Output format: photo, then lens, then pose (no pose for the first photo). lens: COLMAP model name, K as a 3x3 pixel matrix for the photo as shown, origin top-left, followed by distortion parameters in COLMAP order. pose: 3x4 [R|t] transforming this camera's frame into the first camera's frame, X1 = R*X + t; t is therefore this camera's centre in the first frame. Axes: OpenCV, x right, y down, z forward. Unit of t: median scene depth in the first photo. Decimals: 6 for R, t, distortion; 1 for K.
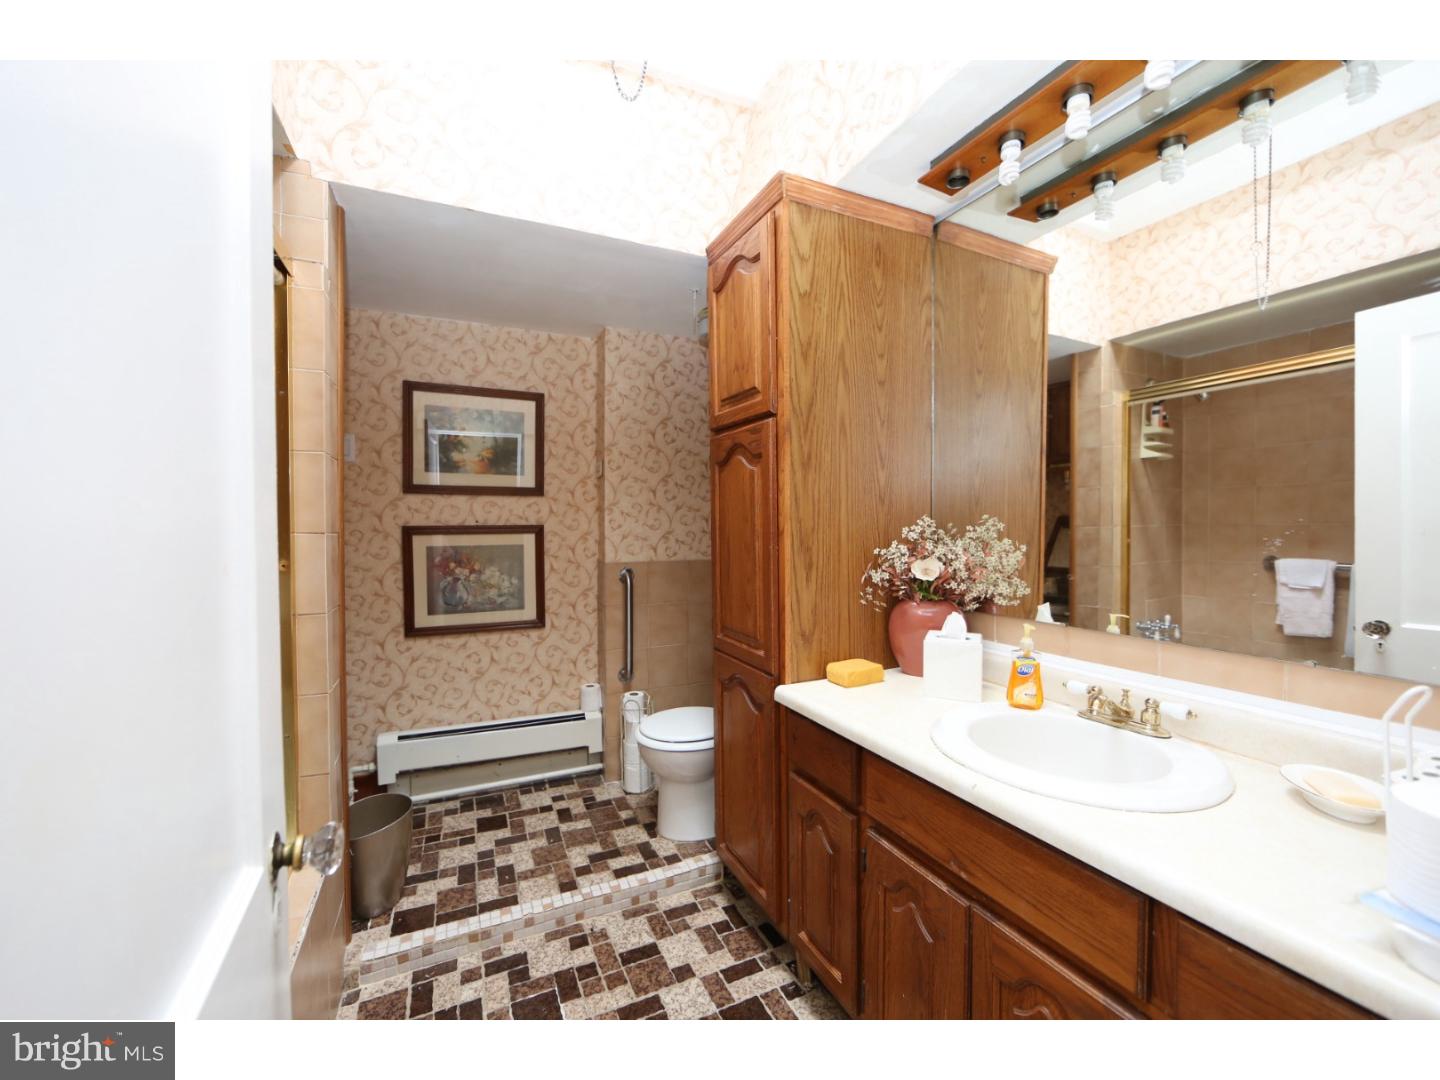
lens RADIAL K [[571.9, 0, 716.9], [0, 571.9, 534.1], [0, 0, 1]] dist [-0.010968, 0.000249]
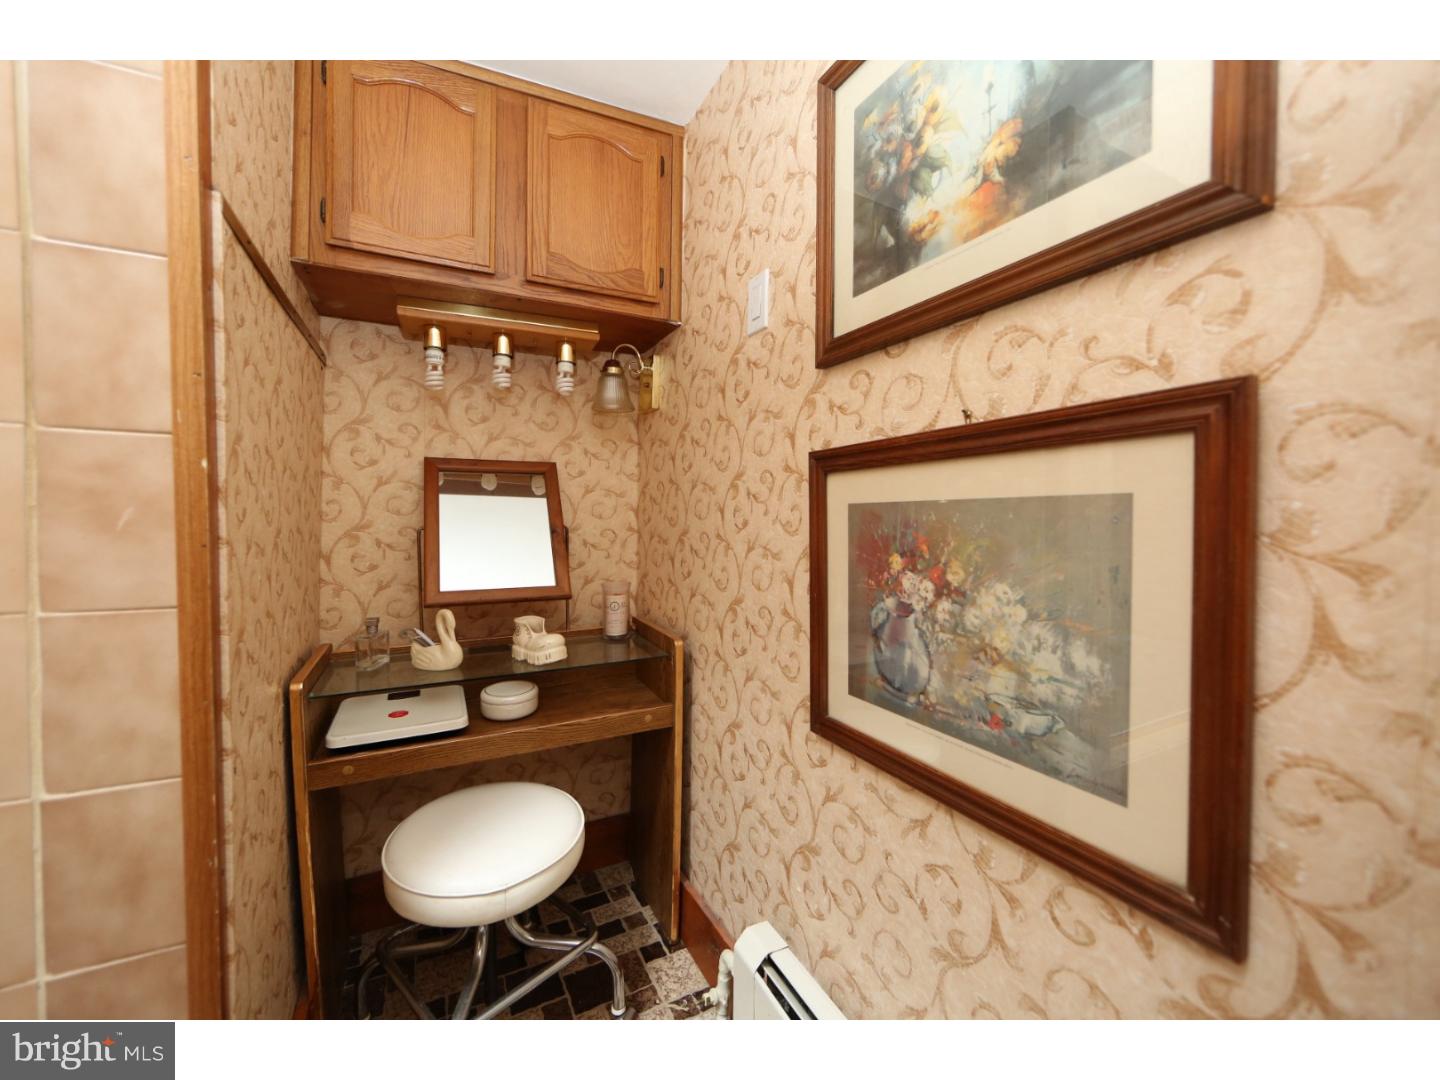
lens RADIAL K [[571.9, 0, 716.9], [0, 571.9, 534.1], [0, 0, 1]] dist [-0.010968, 0.000249]
pose [[0.033189, 0.031323, -0.998958, -0.145070], [-0.013233, 0.999435, 0.030899, 0.029715], [0.999361, 0.012194, 0.033585, 0.875618]]
